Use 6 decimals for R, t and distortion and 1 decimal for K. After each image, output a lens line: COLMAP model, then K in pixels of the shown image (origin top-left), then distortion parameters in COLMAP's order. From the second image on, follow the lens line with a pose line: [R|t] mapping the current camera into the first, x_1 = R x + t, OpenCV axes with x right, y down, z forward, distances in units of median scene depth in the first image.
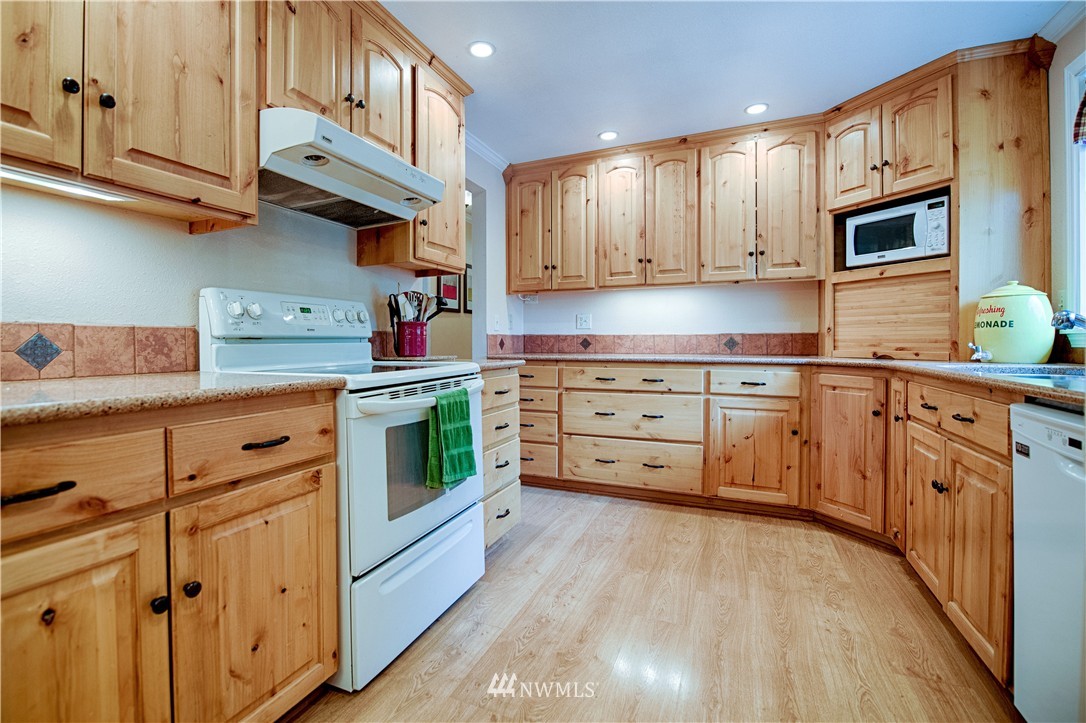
lens RADIAL K [[473.0, 0, 551.9], [0, 473.0, 342.4], [0, 0, 1]] dist [-0.001233, 0.000227]
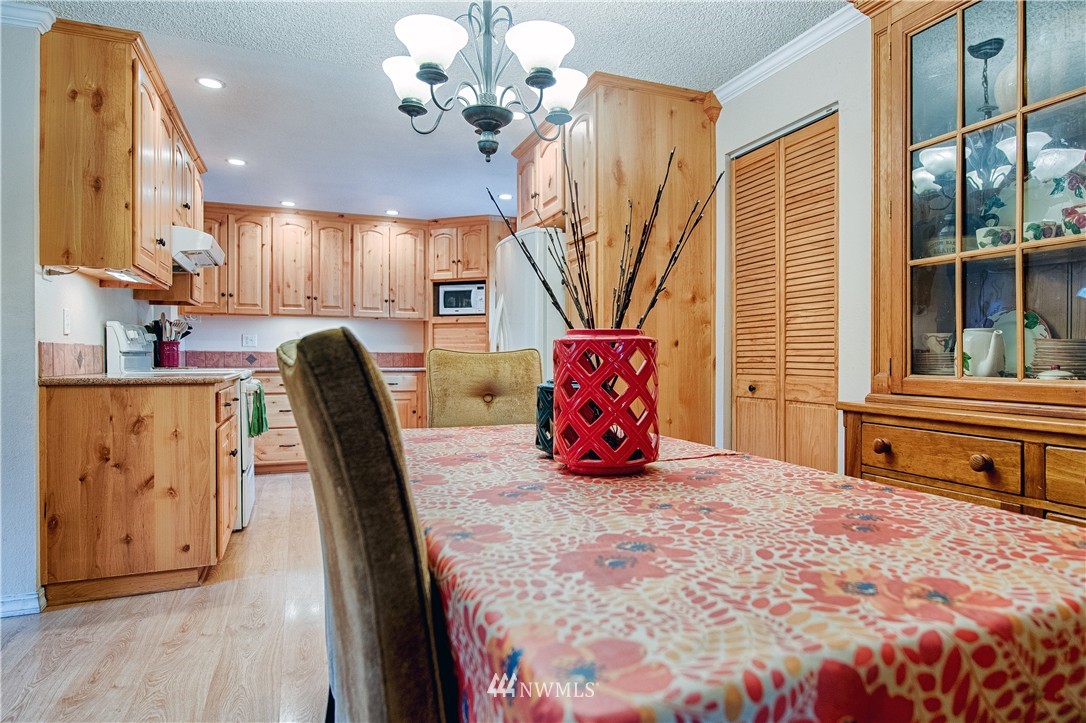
lens RADIAL K [[579.3, 0, 542.9], [0, 579.3, 360.0], [0, 0, 1]] dist [-0.000573, -0.000051]
pose [[0.719117, 0.003852, 0.694878, -0.510518], [-0.002636, 0.999993, -0.002816, 0.008723], [-0.694884, 0.000193, 0.719122, -0.693354]]
